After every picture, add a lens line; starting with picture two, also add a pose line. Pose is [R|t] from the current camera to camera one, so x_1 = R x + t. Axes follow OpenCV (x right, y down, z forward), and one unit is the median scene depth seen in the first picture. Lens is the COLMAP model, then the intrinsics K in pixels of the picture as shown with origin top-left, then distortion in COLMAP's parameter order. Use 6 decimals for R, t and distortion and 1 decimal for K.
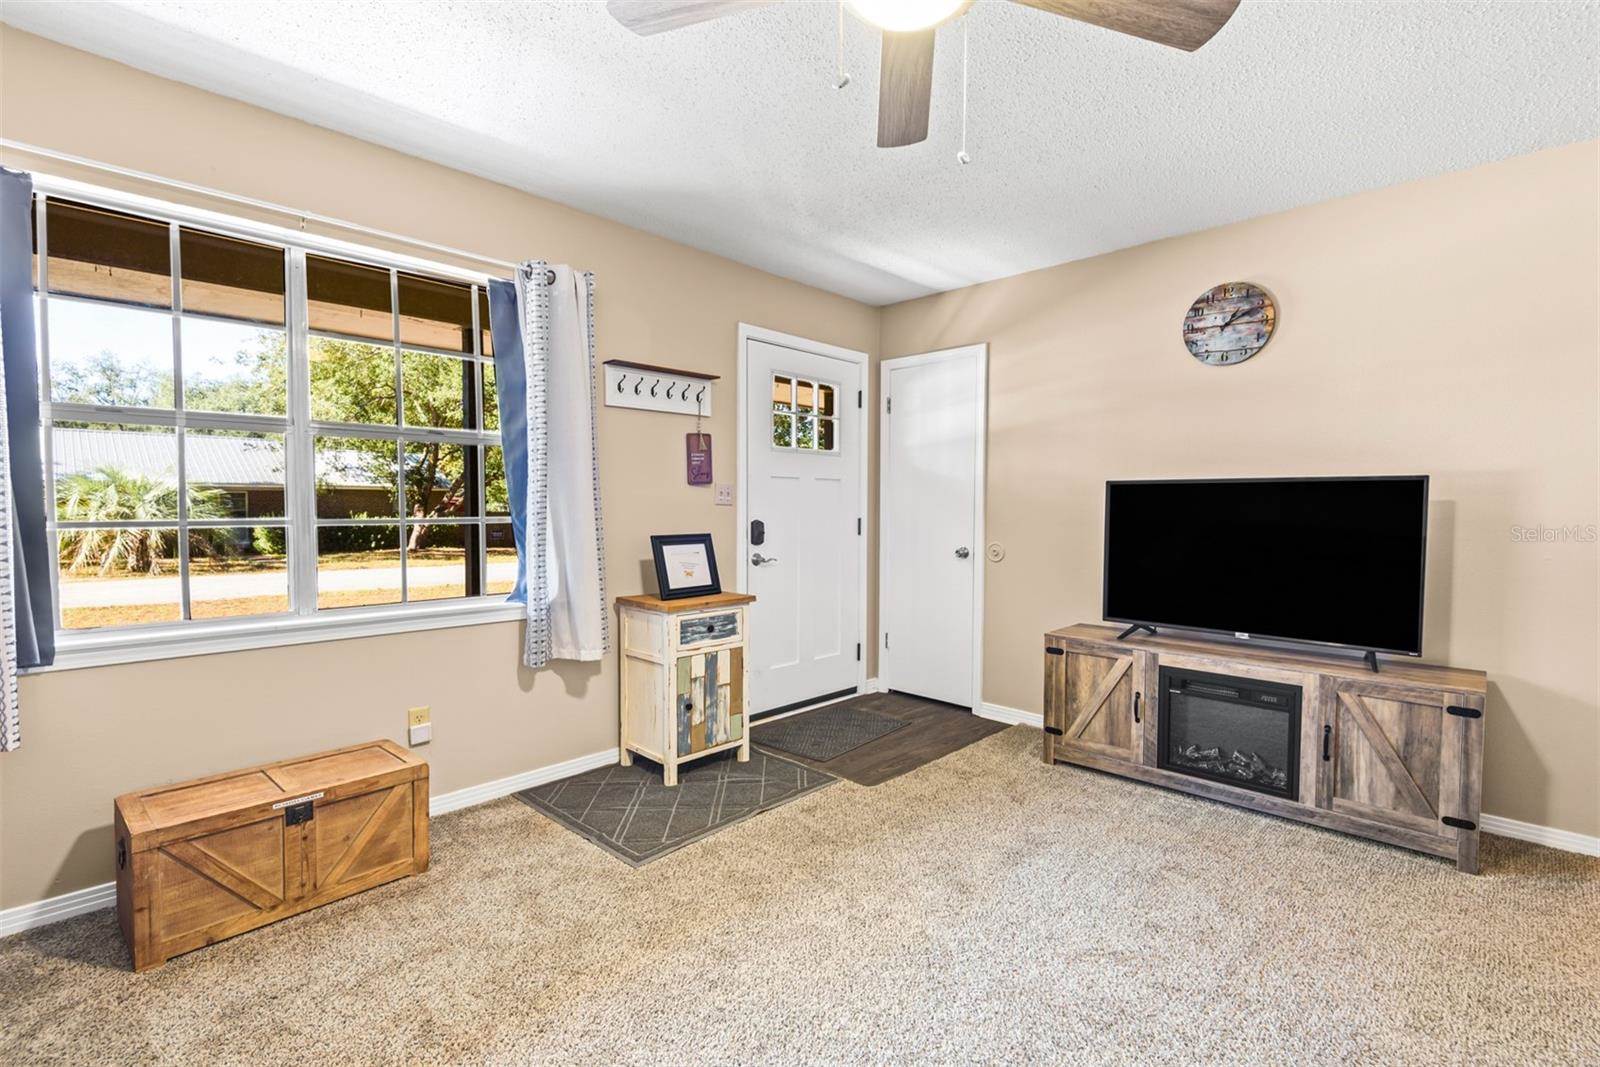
lens RADIAL K [[725.6, 0, 799.0], [0, 725.6, 536.1], [0, 0, 1]] dist [0.042264, -0.020807]
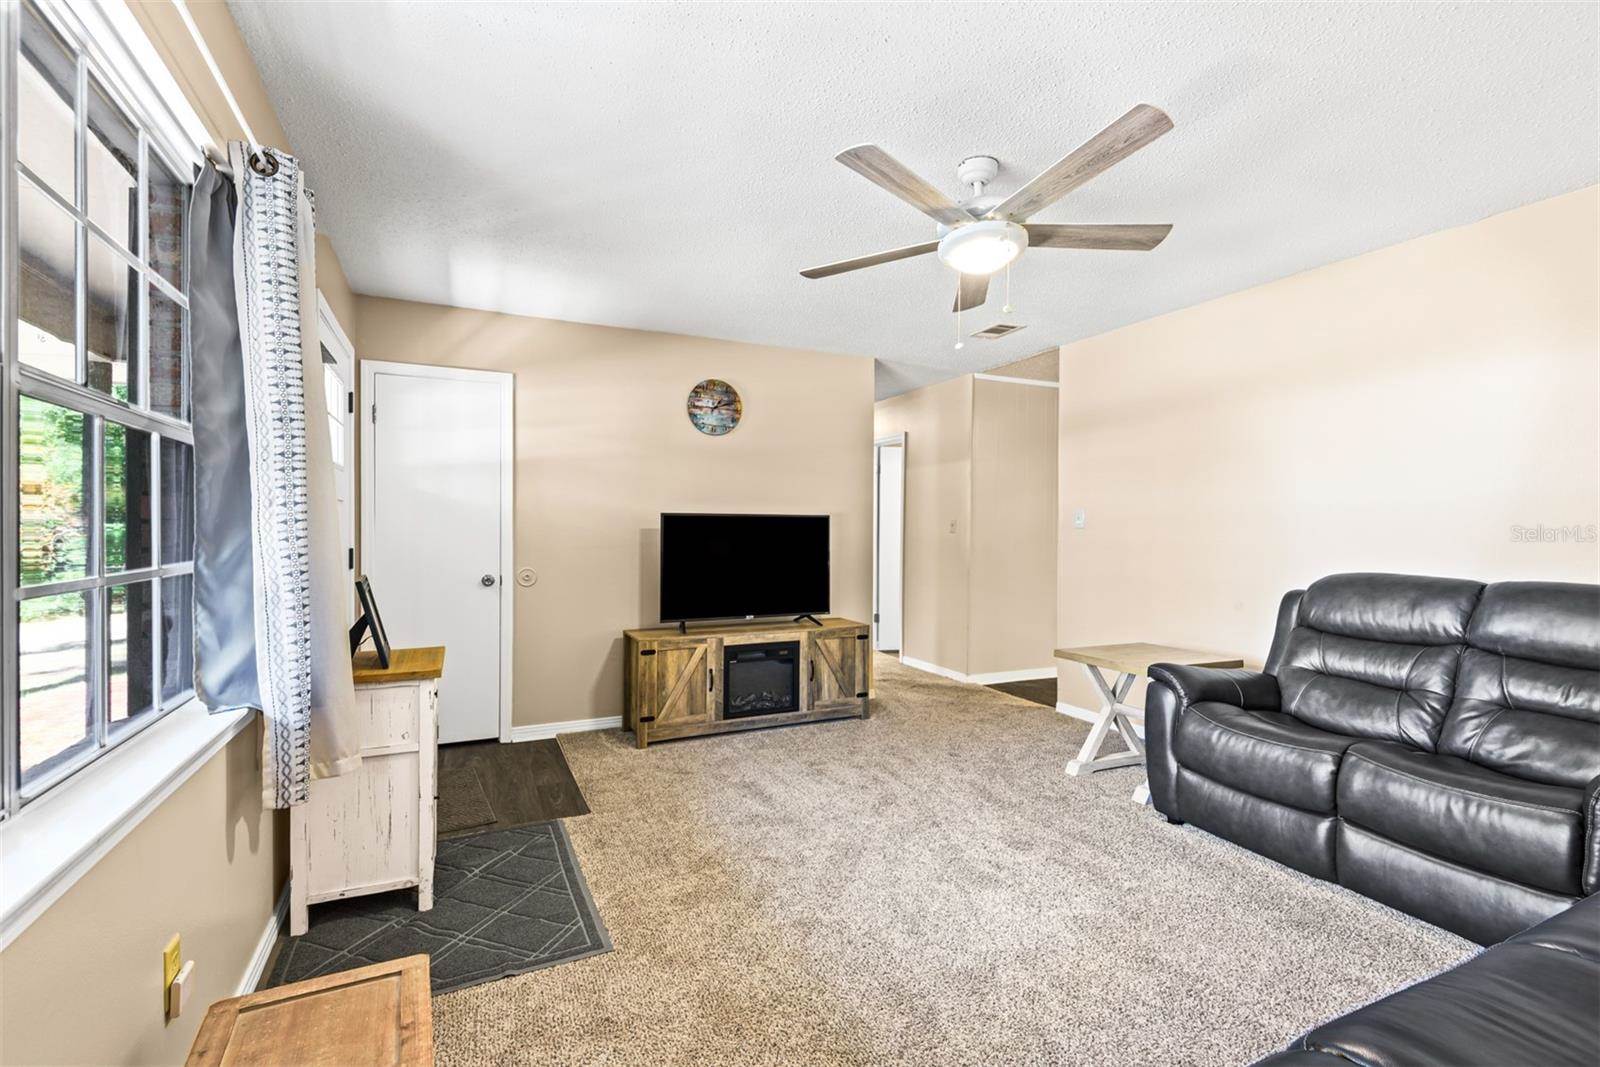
lens RADIAL K [[725.6, 0, 799.0], [0, 725.6, 536.1], [0, 0, 1]] dist [0.042264, -0.020807]
pose [[0.357971, -0.012434, 0.933650, -0.721959], [0.039412, 0.999221, -0.001804, -0.024834], [-0.932901, 0.037442, 0.358182, 0.345067]]
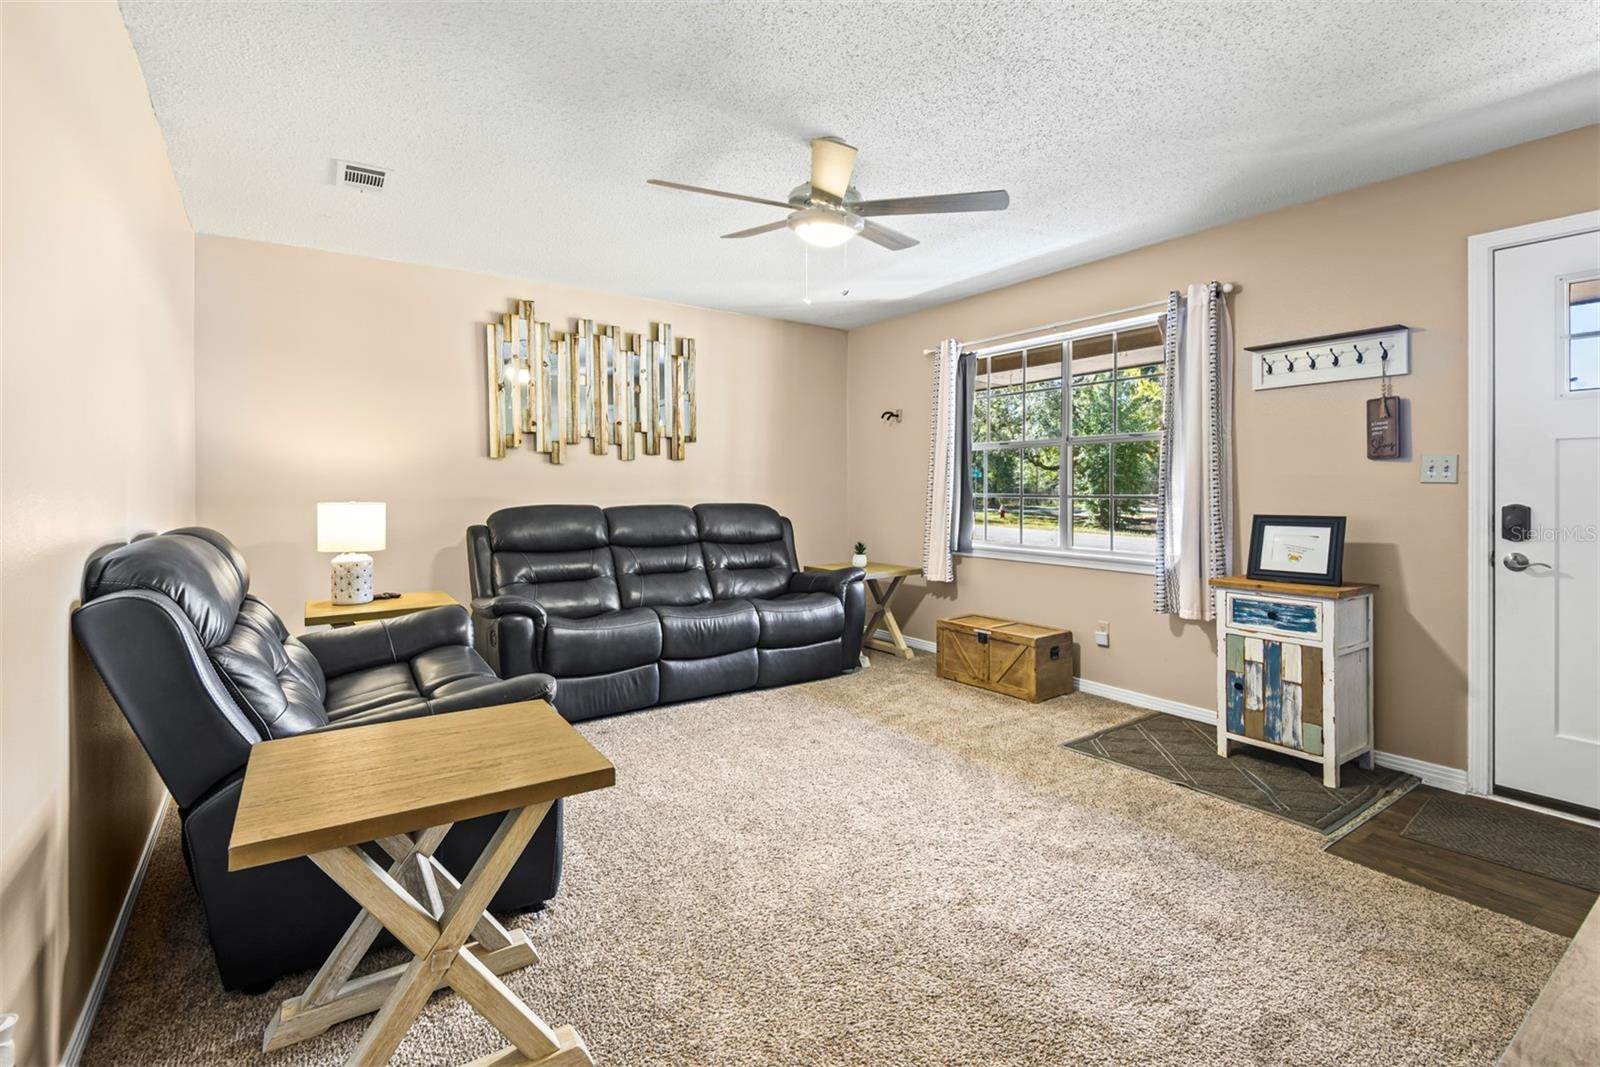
lens RADIAL K [[742.1, 0, 808.6], [0, 742.1, 503.4], [0, 0, 1]] dist [0.000479, -0.012186]
pose [[-0.187565, 0.012356, -0.982174, 0.927031], [-0.043566, 0.998832, 0.020886, -0.010575], [0.981286, 0.046707, -0.186808, 0.585184]]
